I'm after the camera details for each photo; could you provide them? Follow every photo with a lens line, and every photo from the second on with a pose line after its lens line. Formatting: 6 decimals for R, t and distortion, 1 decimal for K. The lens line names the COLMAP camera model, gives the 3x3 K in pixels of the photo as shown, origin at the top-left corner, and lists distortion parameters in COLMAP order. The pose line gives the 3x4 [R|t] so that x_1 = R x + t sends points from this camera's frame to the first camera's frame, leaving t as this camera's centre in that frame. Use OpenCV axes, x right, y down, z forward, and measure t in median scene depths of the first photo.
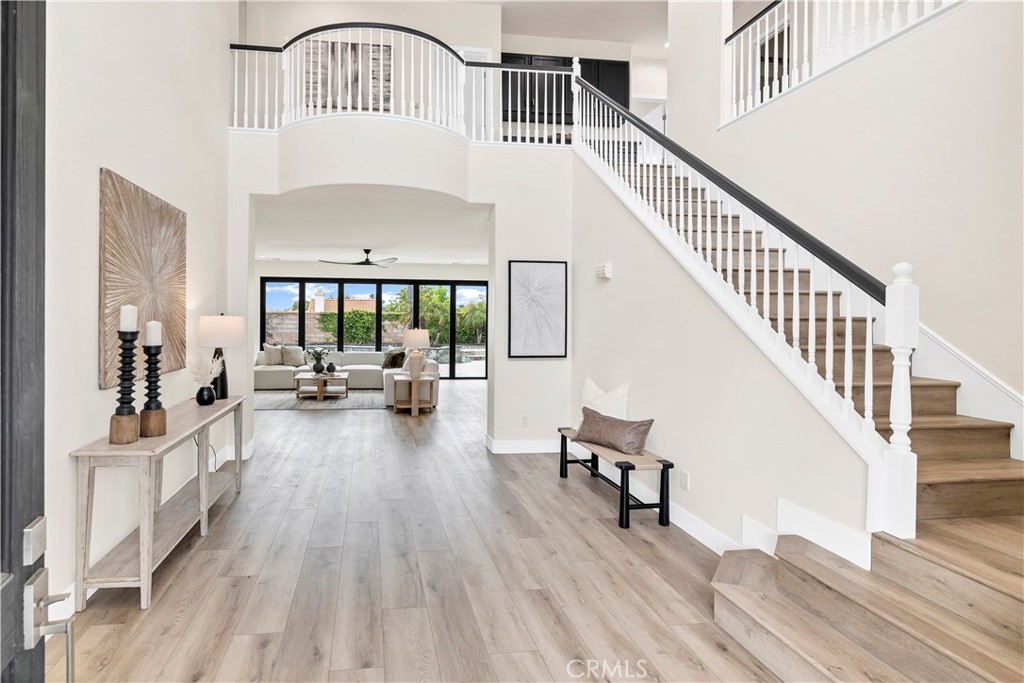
lens RADIAL K [[490.8, 0, 427.8], [0, 490.8, 319.0], [0, 0, 1]] dist [-0.003645, 0.000546]
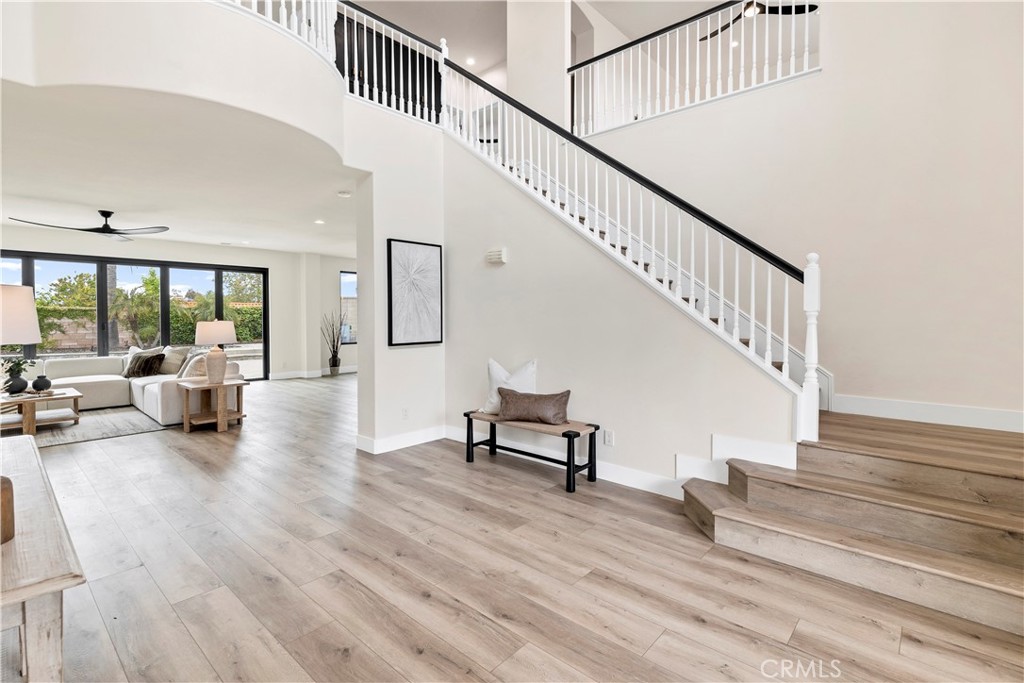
lens RADIAL K [[471.6, 0, 501.1], [0, 471.6, 321.4], [0, 0, 1]] dist [0.000056, 0.000308]
pose [[0.759503, -0.016534, 0.650294, -0.288951], [0.009344, 0.999851, 0.014508, 0.026771], [-0.650437, -0.004943, 0.759544, 0.240297]]
